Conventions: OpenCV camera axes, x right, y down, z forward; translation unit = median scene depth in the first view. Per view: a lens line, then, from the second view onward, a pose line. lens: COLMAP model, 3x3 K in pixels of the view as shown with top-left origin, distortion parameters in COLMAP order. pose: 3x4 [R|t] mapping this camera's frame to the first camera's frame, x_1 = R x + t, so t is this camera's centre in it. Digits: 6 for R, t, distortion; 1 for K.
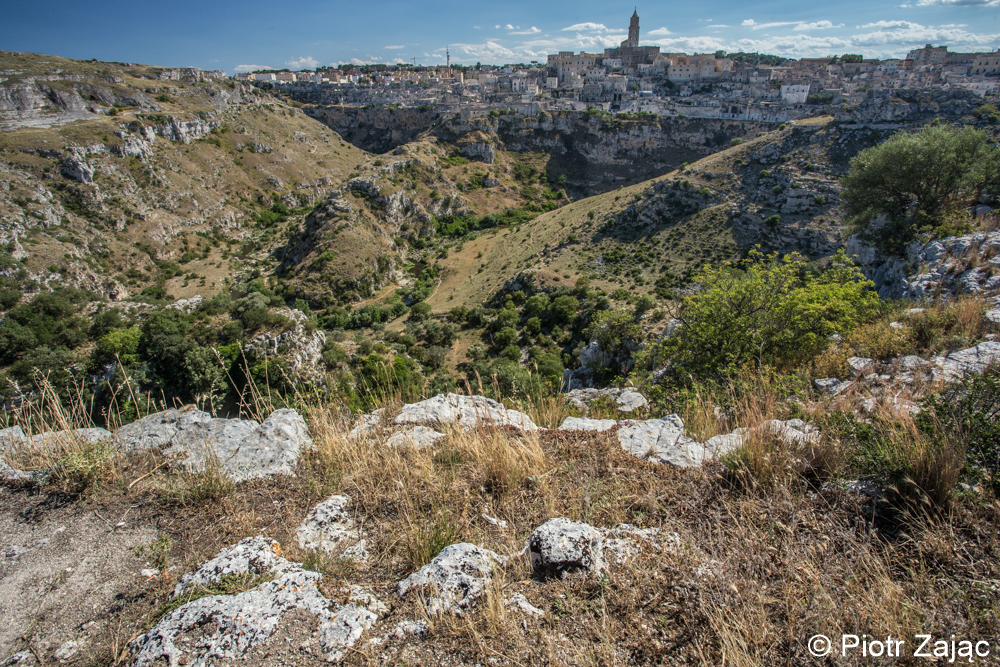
lens RADIAL K [[526.7, 0, 500.0], [0, 526.7, 333.5], [0, 0, 1]] dist [-0.077071, 0.039508]
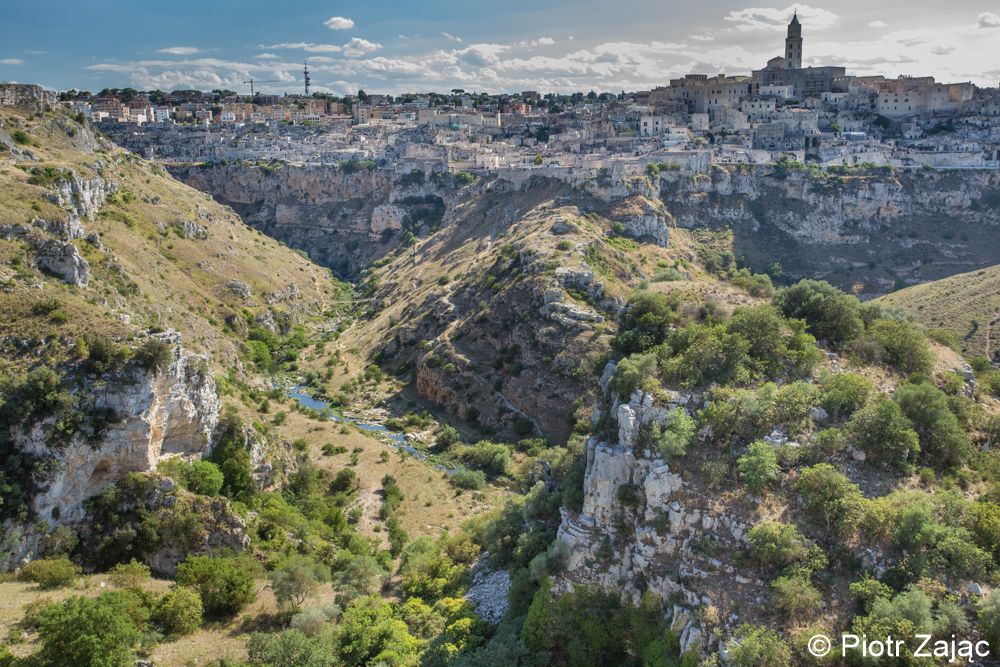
lens RADIAL K [[1024.6, 0, 500.0], [0, 1024.6, 333.5], [0, 0, 1]] dist [-0.007070, 0.171015]
pose [[0.972230, -0.044221, 0.229813, -0.446331], [0.100164, 0.966125, -0.237844, 0.029039], [-0.211510, 0.254258, 0.943725, -0.042998]]
